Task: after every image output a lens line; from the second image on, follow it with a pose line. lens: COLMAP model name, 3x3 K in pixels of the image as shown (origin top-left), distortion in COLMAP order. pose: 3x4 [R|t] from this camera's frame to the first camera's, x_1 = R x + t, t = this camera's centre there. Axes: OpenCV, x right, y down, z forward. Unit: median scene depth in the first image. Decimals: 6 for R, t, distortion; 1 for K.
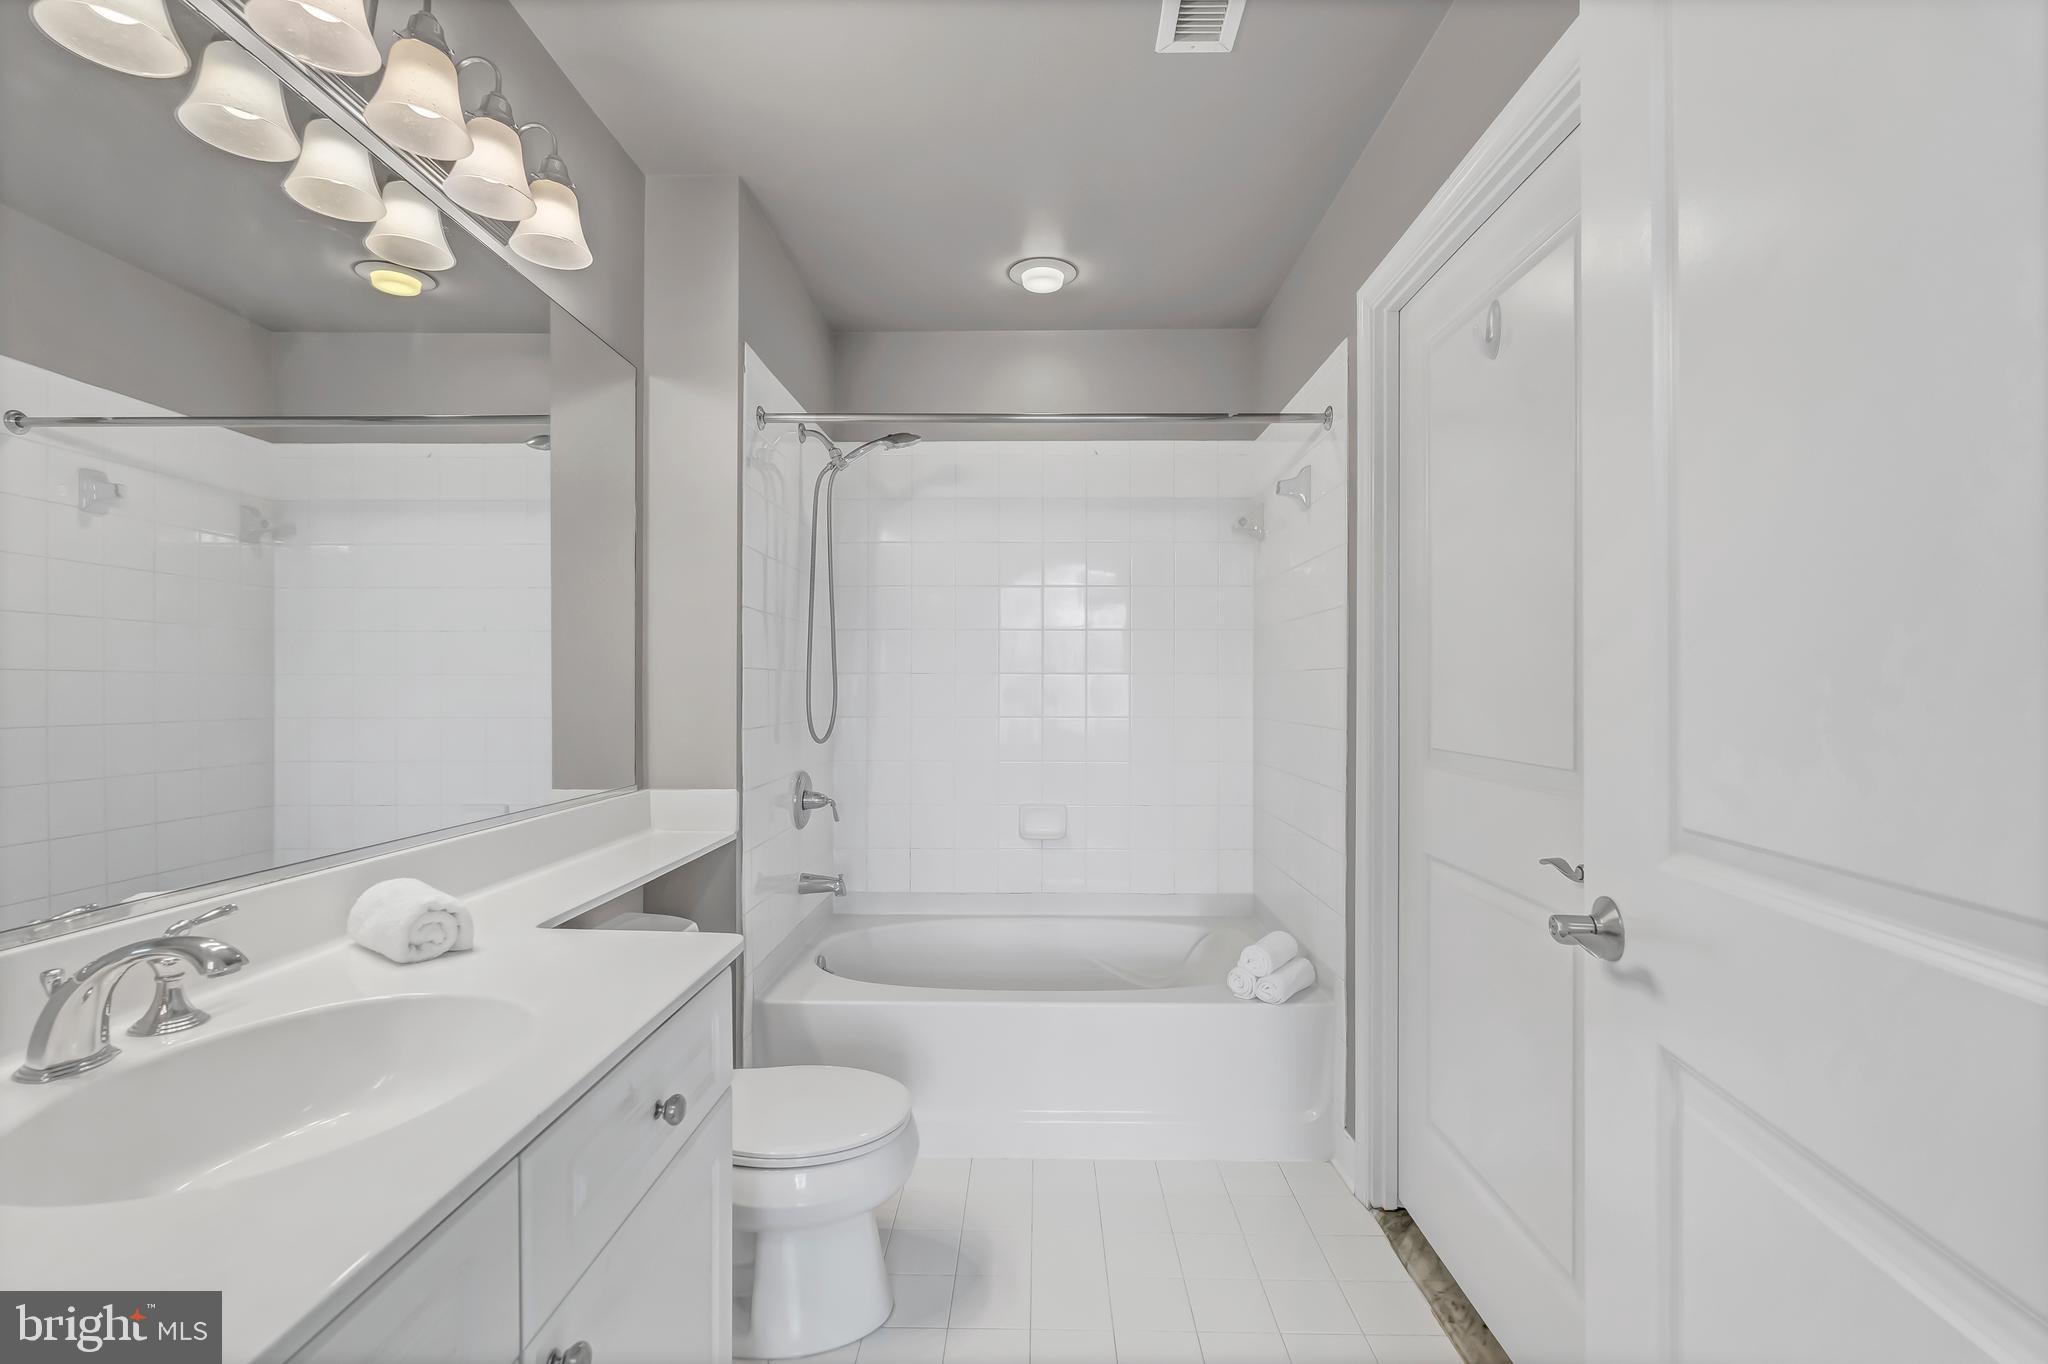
lens RADIAL K [[916.2, 0, 1024.0], [0, 916.2, 682.0], [0, 0, 1]] dist [-0.002072, 0.000032]
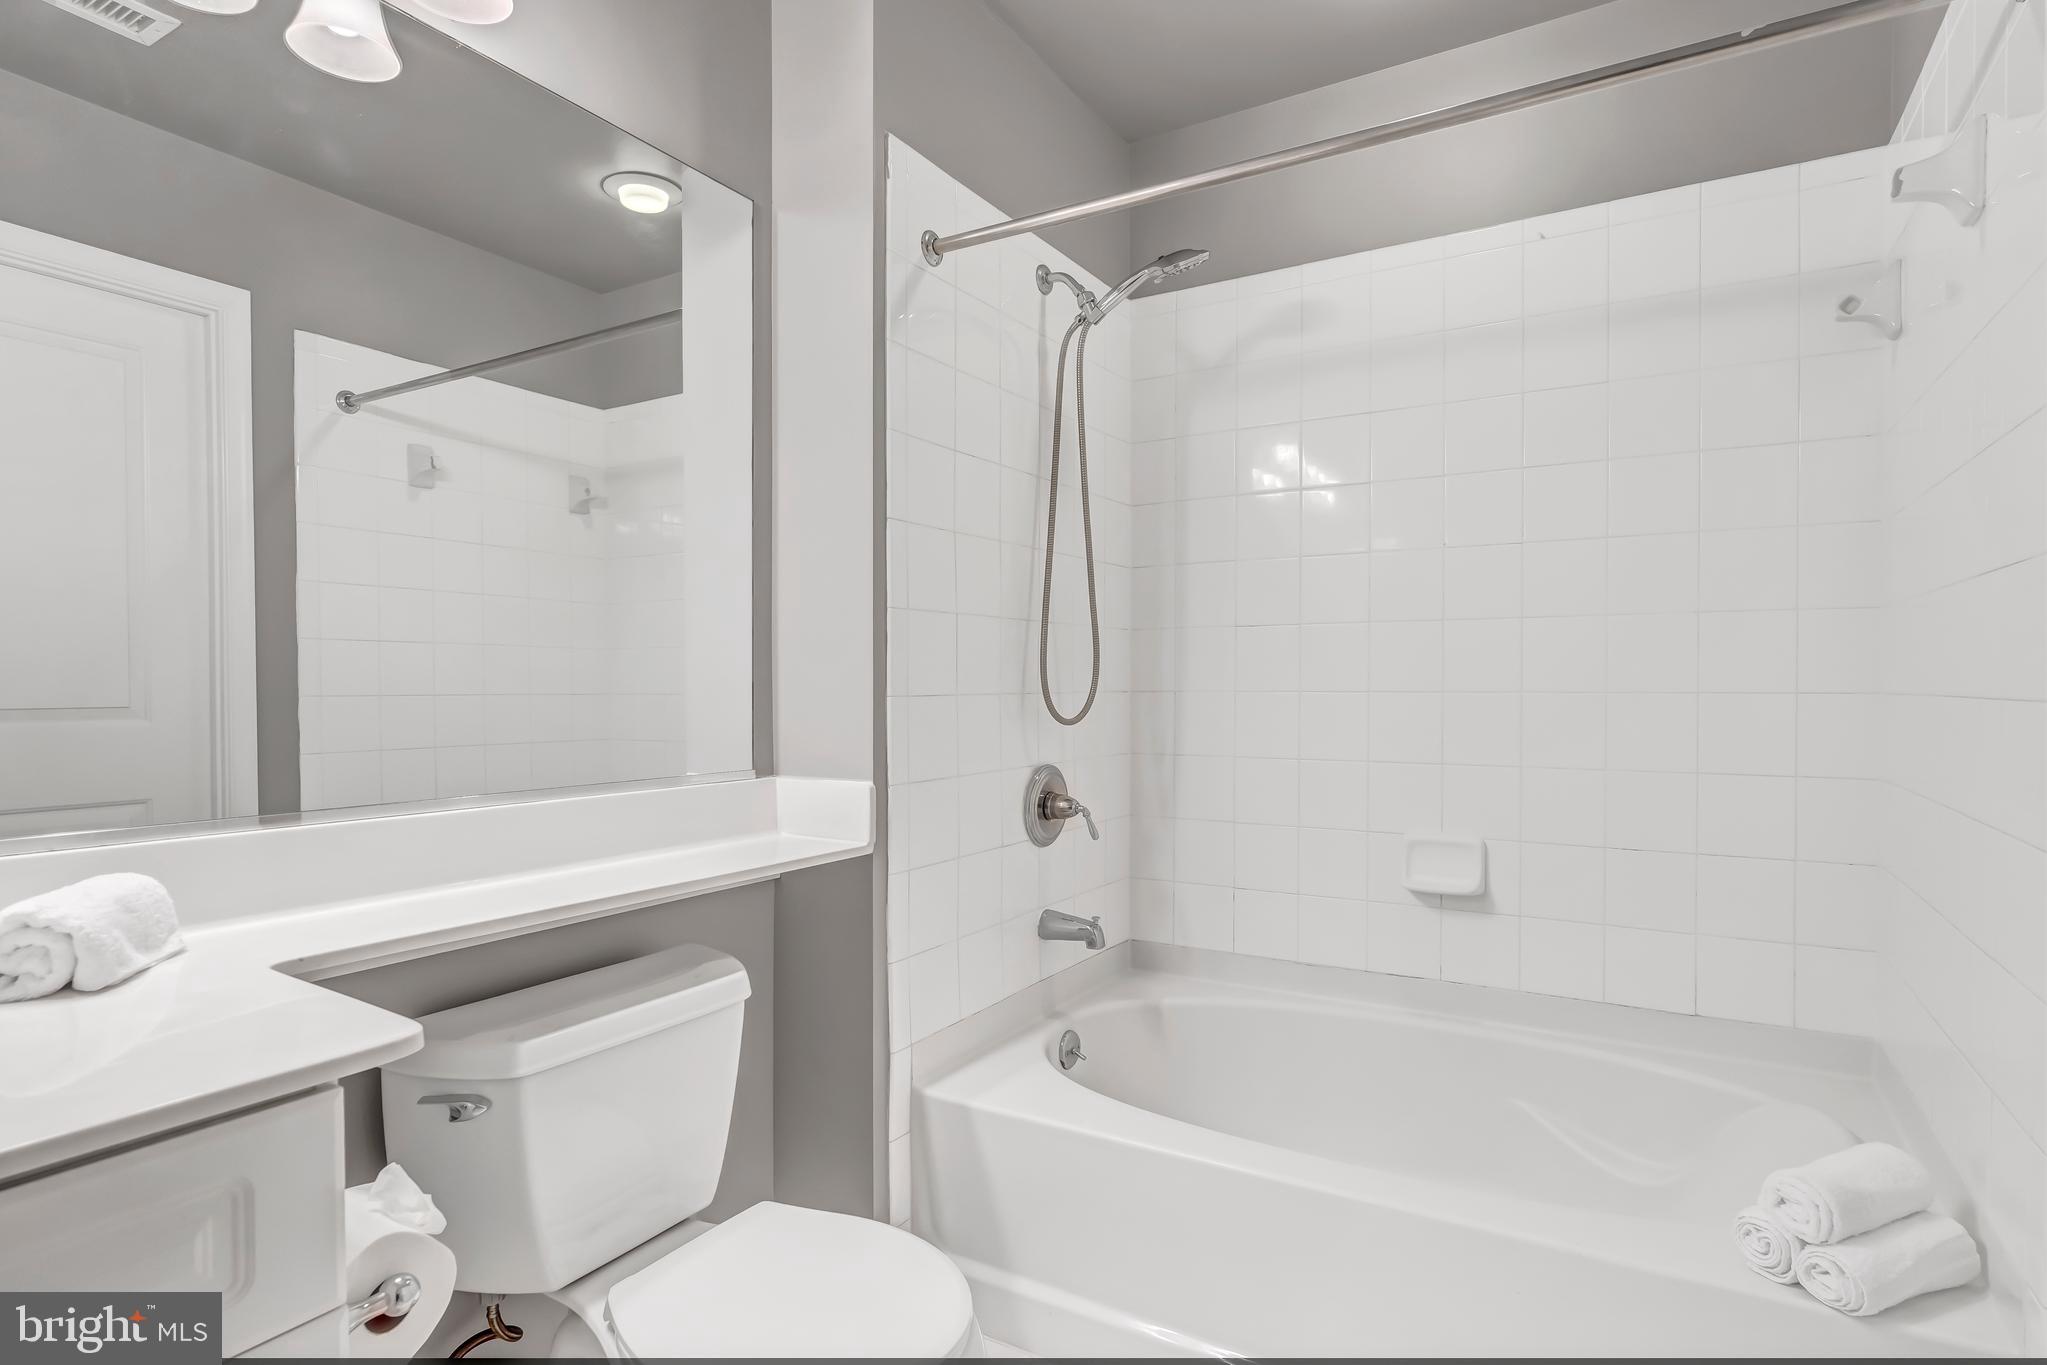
lens RADIAL K [[1055.3, 0, 1032.7], [0, 1055.3, 694.0], [0, 0, 1]] dist [-0.002840, -0.000132]
pose [[0.867662, 0.001474, -0.497153, 0.178910], [0.006807, 0.999867, 0.014846, 0.037407], [0.497108, -0.016265, 0.867536, 0.350467]]
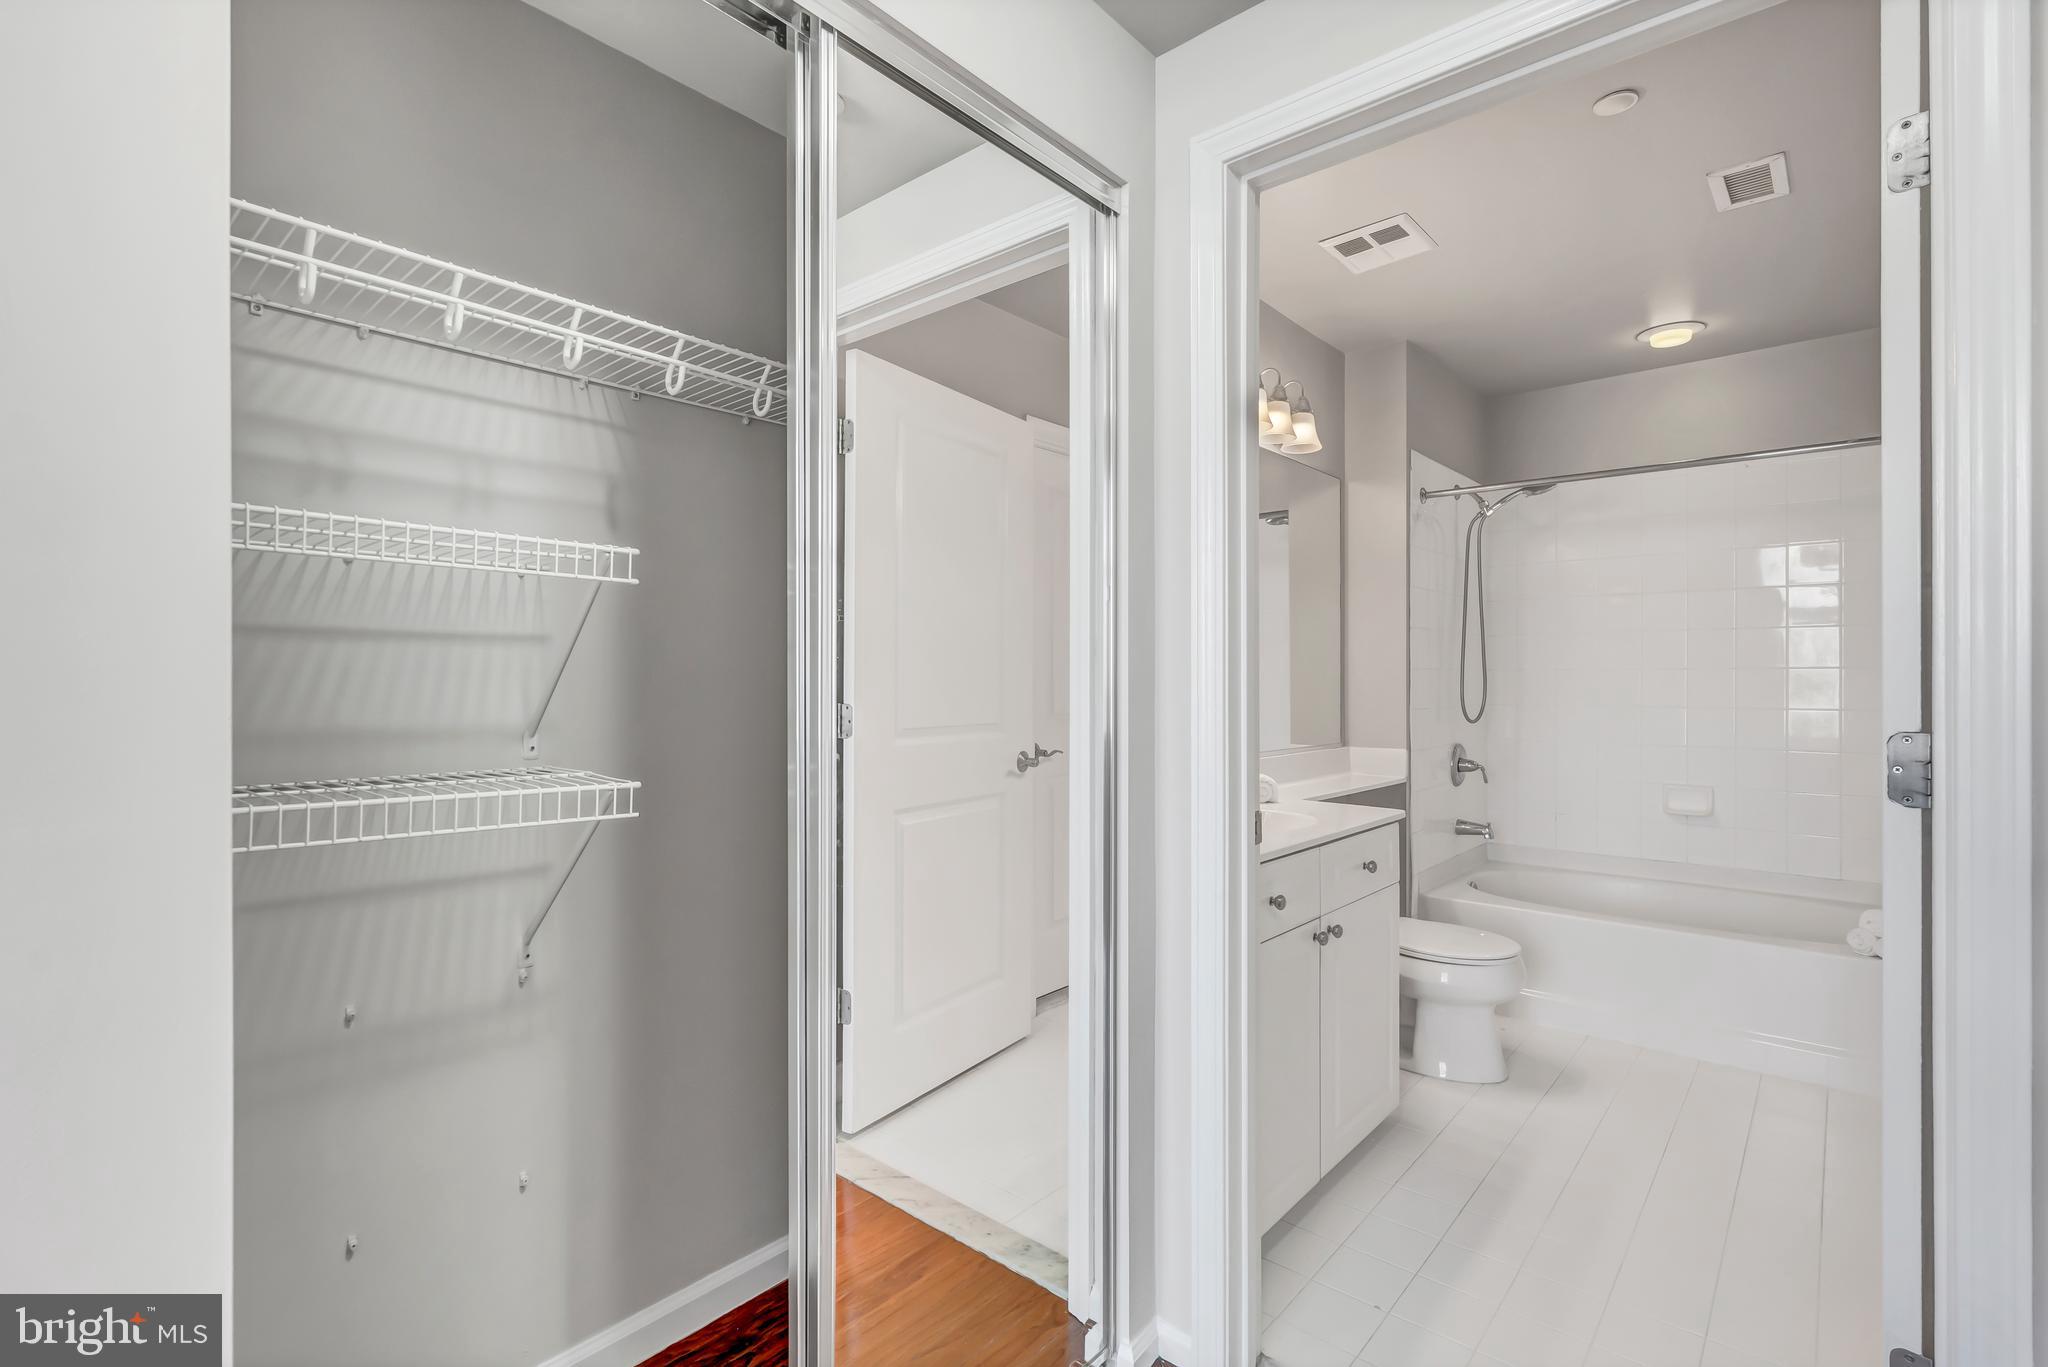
lens RADIAL K [[943.0, 0, 1024.0], [0, 943.0, 683.5], [0, 0, 1]] dist [-0.002818, -0.000118]
pose [[0.763906, 0.000379, -0.645328, 0.196004], [0.005287, 0.999963, 0.006846, -0.004715], [0.645306, -0.008642, 0.763875, -0.559884]]
